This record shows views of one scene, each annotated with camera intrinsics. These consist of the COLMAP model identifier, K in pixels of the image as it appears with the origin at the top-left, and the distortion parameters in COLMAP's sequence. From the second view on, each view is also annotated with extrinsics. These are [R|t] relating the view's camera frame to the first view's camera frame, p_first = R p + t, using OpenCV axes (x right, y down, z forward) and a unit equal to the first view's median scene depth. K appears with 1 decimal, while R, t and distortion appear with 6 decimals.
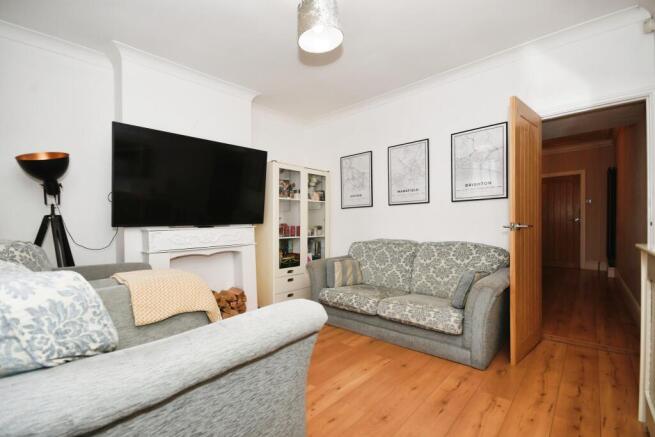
lens RADIAL K [[294.5, 0, 327.8], [0, 294.5, 221.0], [0, 0, 1]] dist [-0.012828, 0.005138]
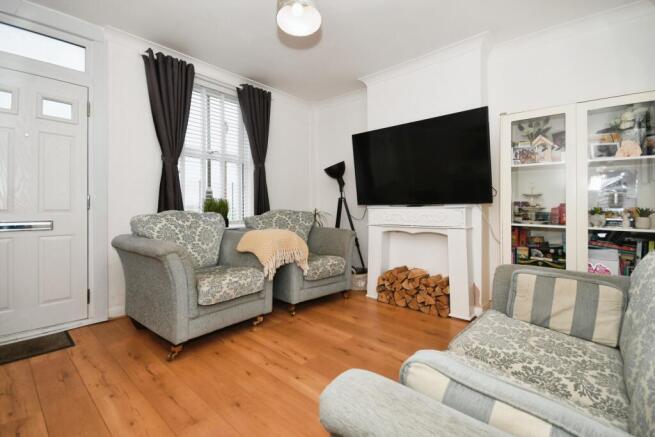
lens RADIAL K [[294.5, 0, 332.3], [0, 294.5, 203.4], [0, 0, 1]] dist [-0.012828, 0.005138]
pose [[0.010292, 0.004360, -0.999938, 0.598351], [0.009099, 0.999949, 0.004454, 0.003154], [0.999906, -0.009144, 0.010251, 0.675890]]
